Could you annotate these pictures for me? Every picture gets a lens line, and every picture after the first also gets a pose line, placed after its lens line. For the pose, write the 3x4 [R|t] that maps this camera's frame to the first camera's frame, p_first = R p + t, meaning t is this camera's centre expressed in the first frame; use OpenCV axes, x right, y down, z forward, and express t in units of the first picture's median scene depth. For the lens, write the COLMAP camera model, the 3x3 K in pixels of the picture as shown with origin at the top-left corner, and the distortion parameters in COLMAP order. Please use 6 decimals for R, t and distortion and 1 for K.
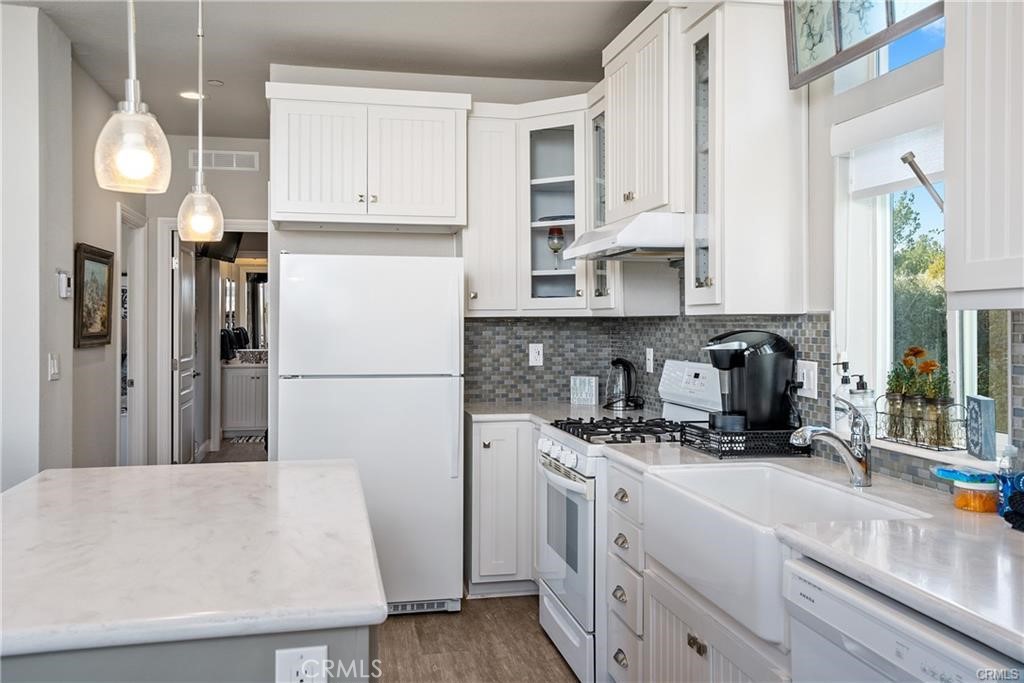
lens RADIAL K [[890.1, 0, 521.9], [0, 890.1, 318.1], [0, 0, 1]] dist [0.014127, 0.001426]
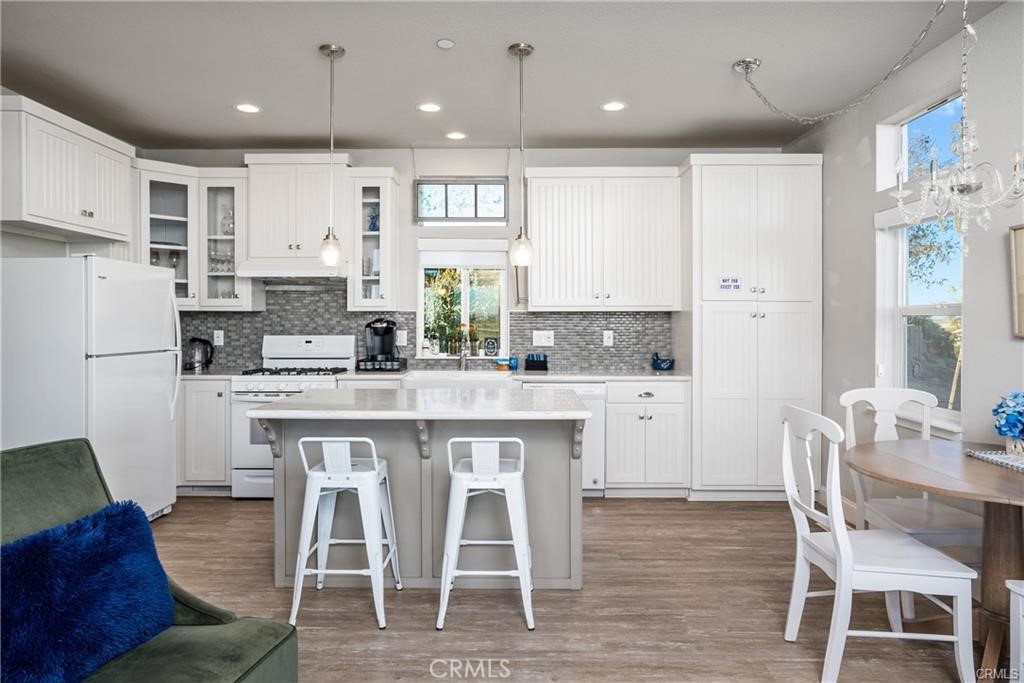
lens RADIAL K [[628.9, 0, 511.3], [0, 628.9, 336.3], [0, 0, 1]] dist [0.000215, -0.000132]
pose [[0.217030, -0.027165, 0.975787, -0.964516], [-0.005021, 0.999568, 0.028944, 0.009249], [-0.976152, -0.011181, 0.216800, 0.241820]]
